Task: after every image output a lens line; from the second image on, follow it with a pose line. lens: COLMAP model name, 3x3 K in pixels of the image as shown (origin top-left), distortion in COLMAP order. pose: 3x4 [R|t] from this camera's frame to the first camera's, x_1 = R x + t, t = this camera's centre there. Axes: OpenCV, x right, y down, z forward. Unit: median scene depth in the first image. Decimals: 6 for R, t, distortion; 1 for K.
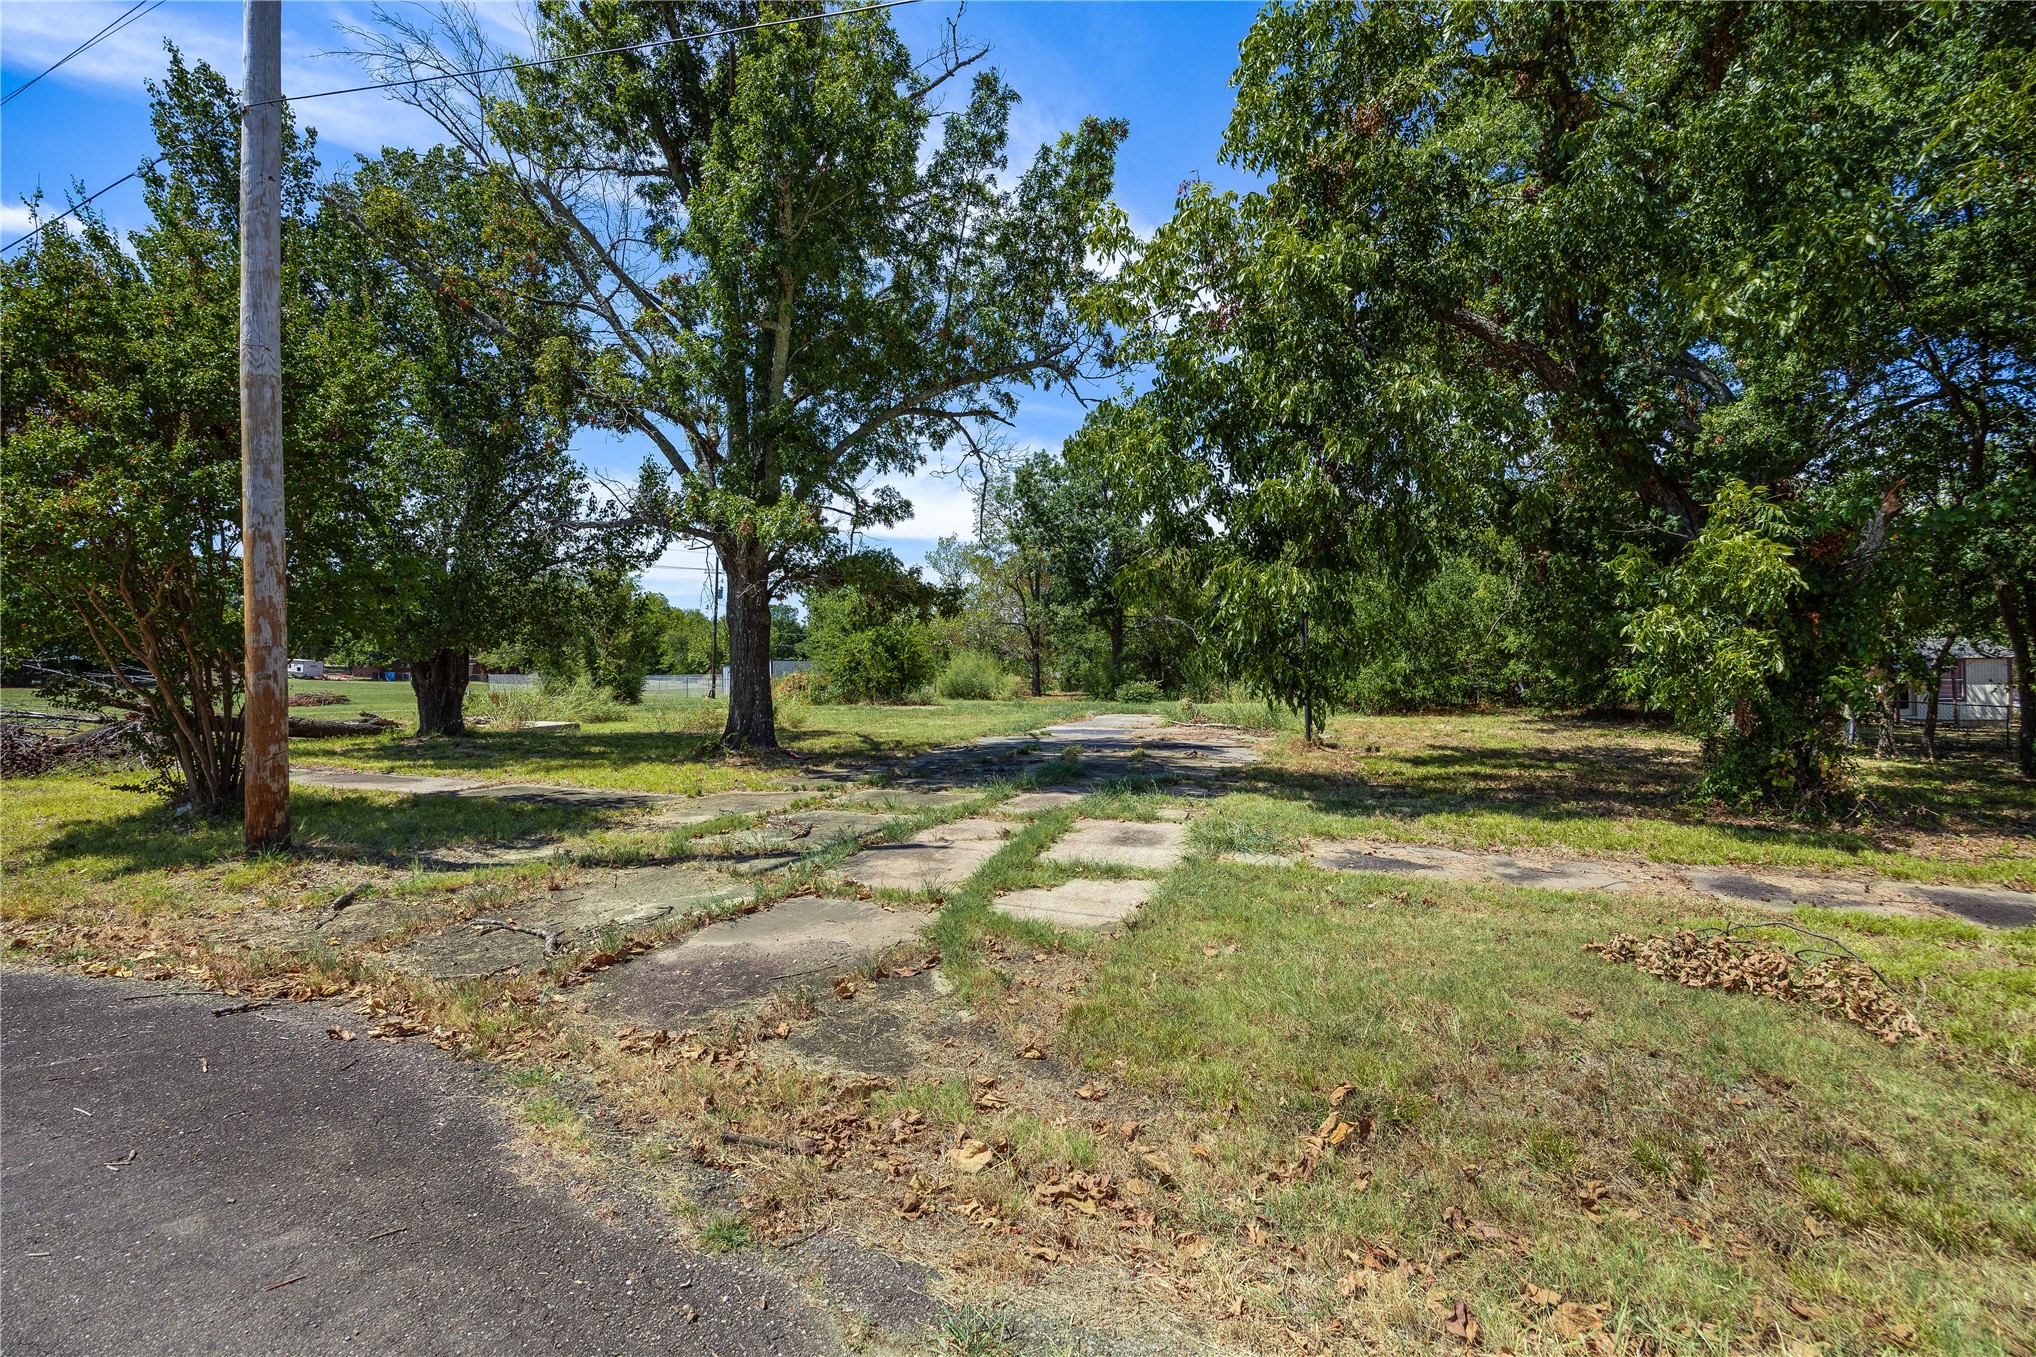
lens RADIAL K [[903.9, 0, 1019.5], [0, 903.9, 679.6], [0, 0, 1]] dist [0.013951, 0.000562]
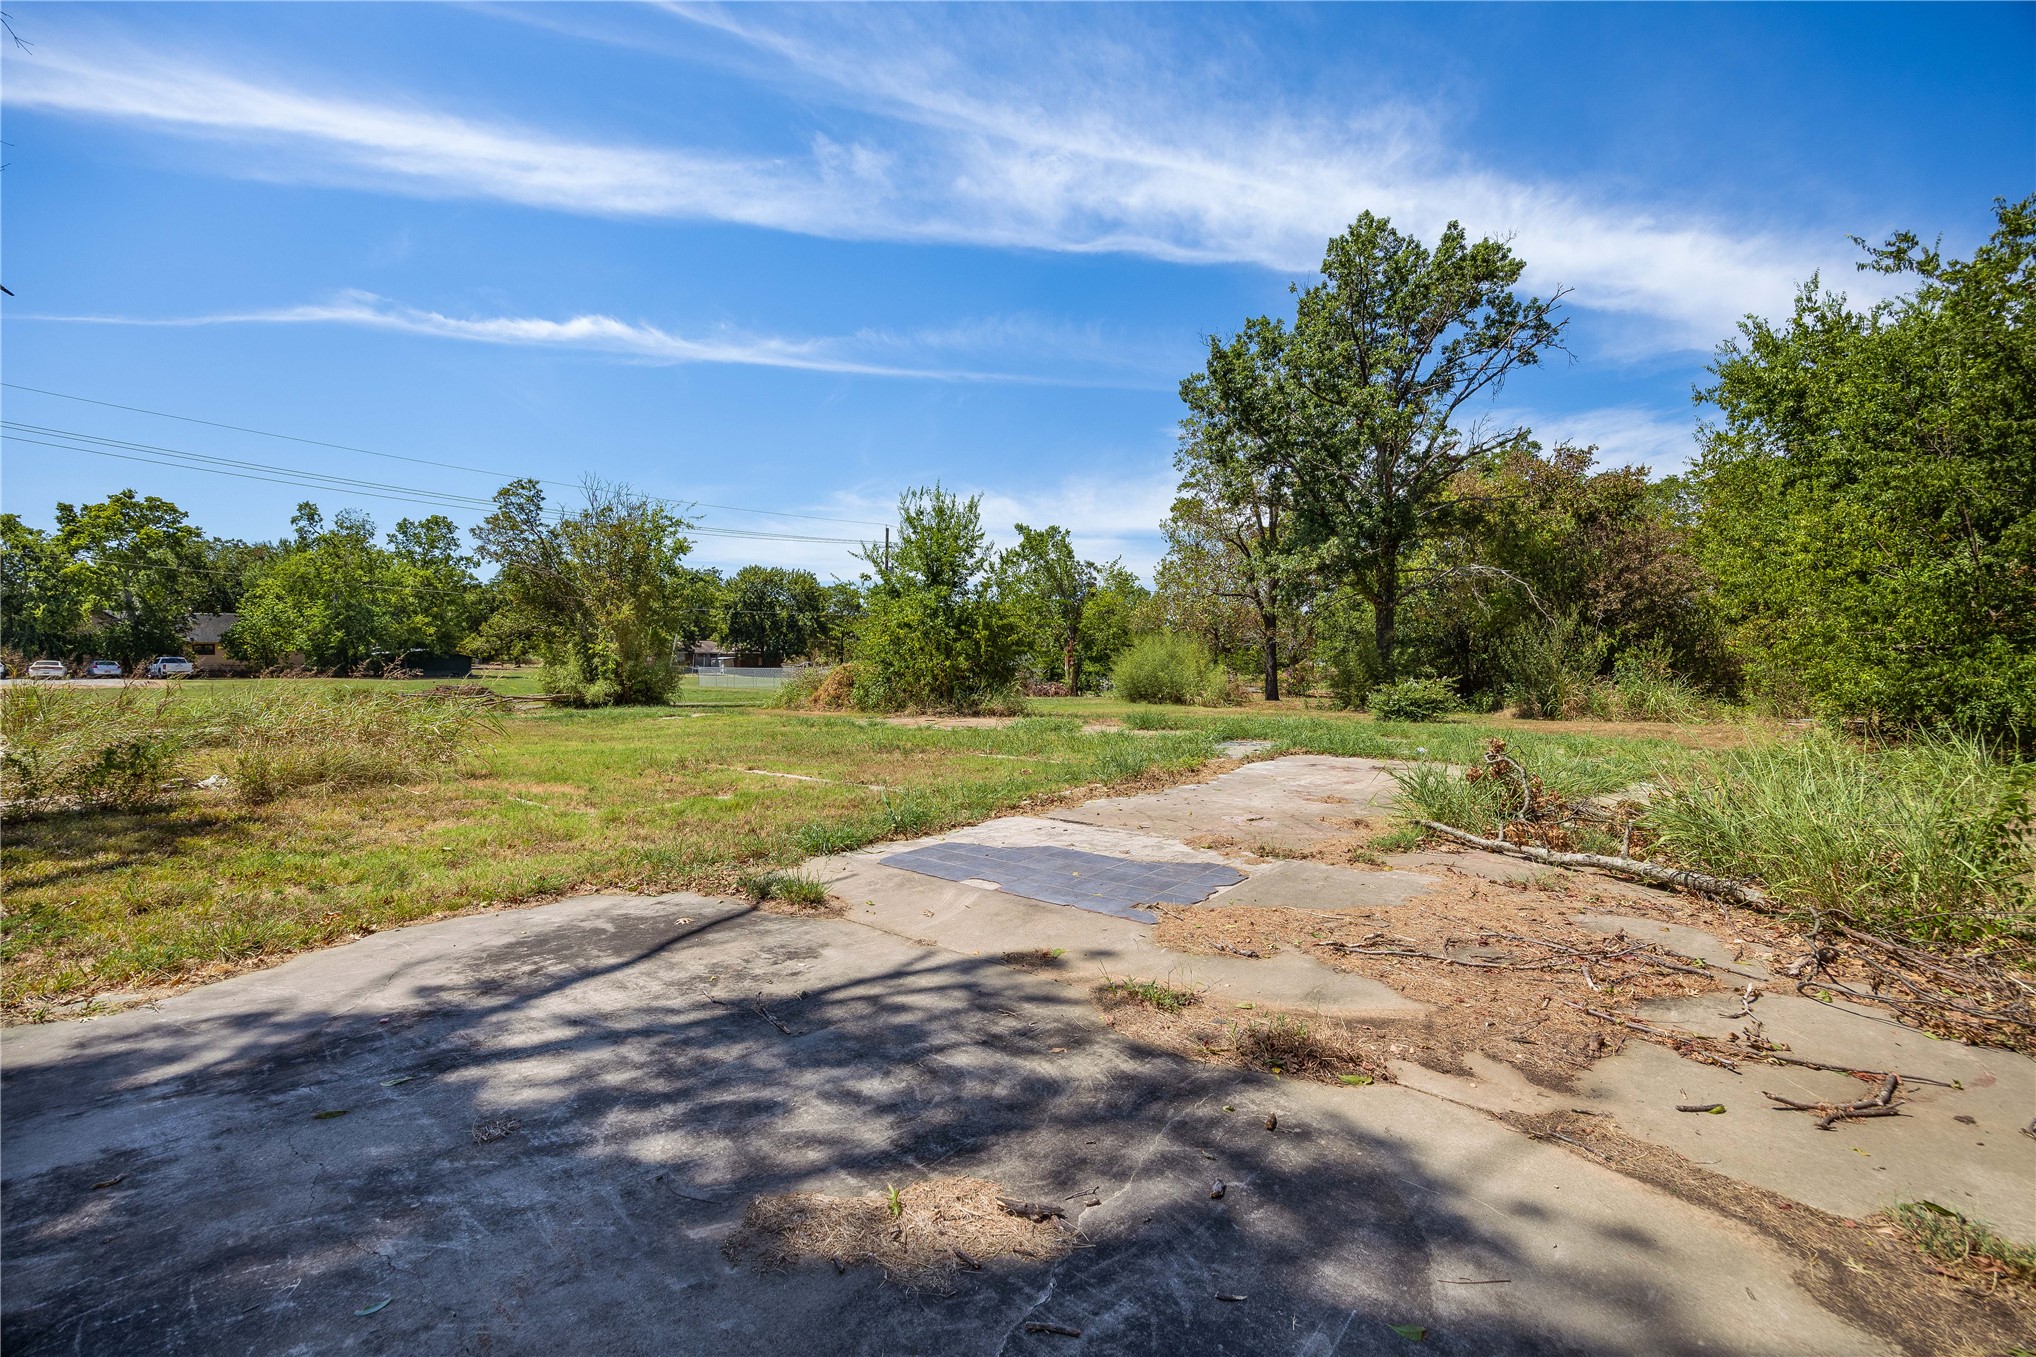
lens RADIAL K [[903.9, 0, 1015.2], [0, 903.9, 666.7], [0, 0, 1]] dist [0.013951, 0.000562]
pose [[0.949121, 0.000591, -0.314912, 0.065029], [-0.002747, 0.999976, -0.006401, -0.000982], [0.314900, 0.006941, 0.949099, 0.350066]]
